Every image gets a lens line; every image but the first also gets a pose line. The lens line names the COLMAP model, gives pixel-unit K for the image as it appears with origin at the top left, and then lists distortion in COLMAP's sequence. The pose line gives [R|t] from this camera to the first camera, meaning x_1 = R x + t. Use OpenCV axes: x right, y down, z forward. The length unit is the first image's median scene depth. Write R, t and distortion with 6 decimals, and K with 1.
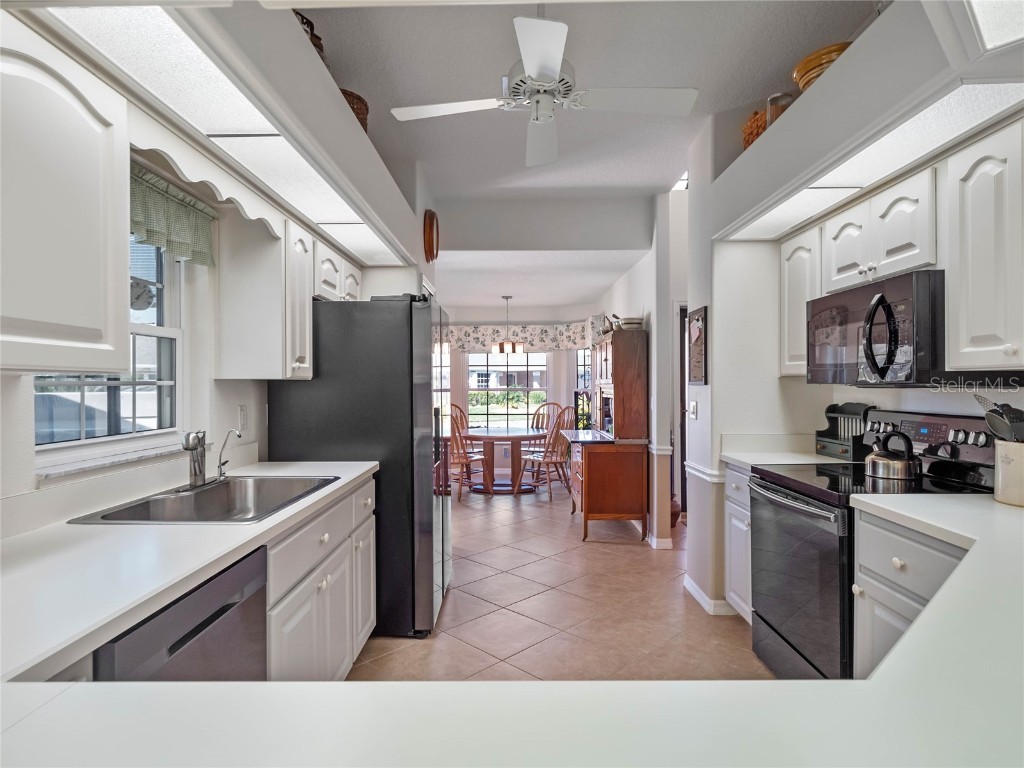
lens RADIAL K [[567.0, 0, 510.9], [0, 567.0, 387.7], [0, 0, 1]] dist [-0.000355, -0.000850]
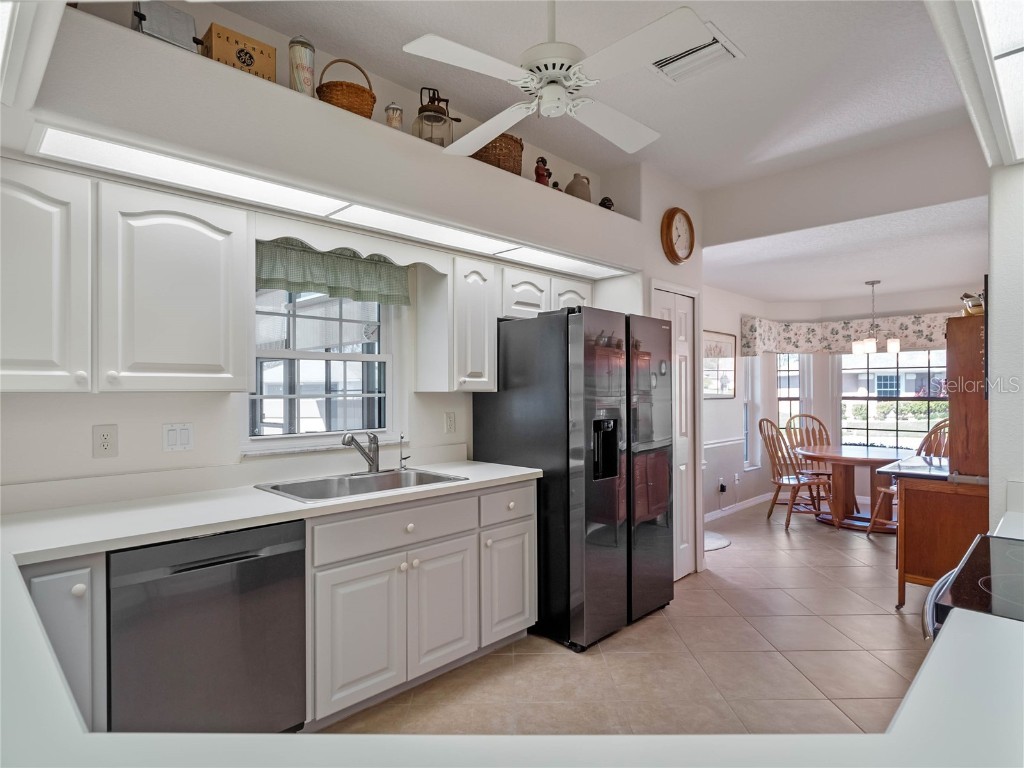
lens RADIAL K [[567.3, 0, 510.5], [0, 567.3, 391.4], [0, 0, 1]] dist [0.001172, -0.001866]
pose [[0.716926, 0.001714, -0.697147, 0.267738], [-0.003152, 0.999995, -0.000784, -0.008097], [0.697142, 0.002760, 0.716928, 0.119940]]
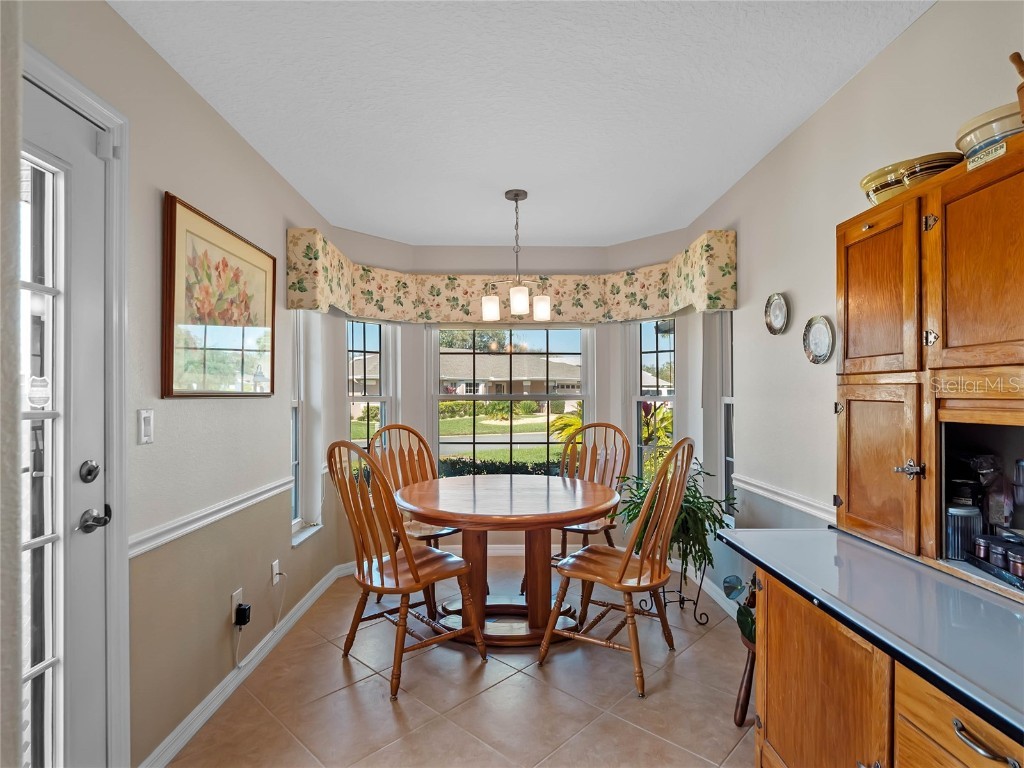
lens RADIAL K [[530.3, 0, 512.6], [0, 530.3, 393.1], [0, 0, 1]] dist [0.000471, -0.000714]
pose [[0.999624, 0.001408, 0.027385, -0.031214], [-0.001143, 0.999952, -0.009704, 0.006978], [-0.027397, 0.009670, 0.999578, 0.841813]]
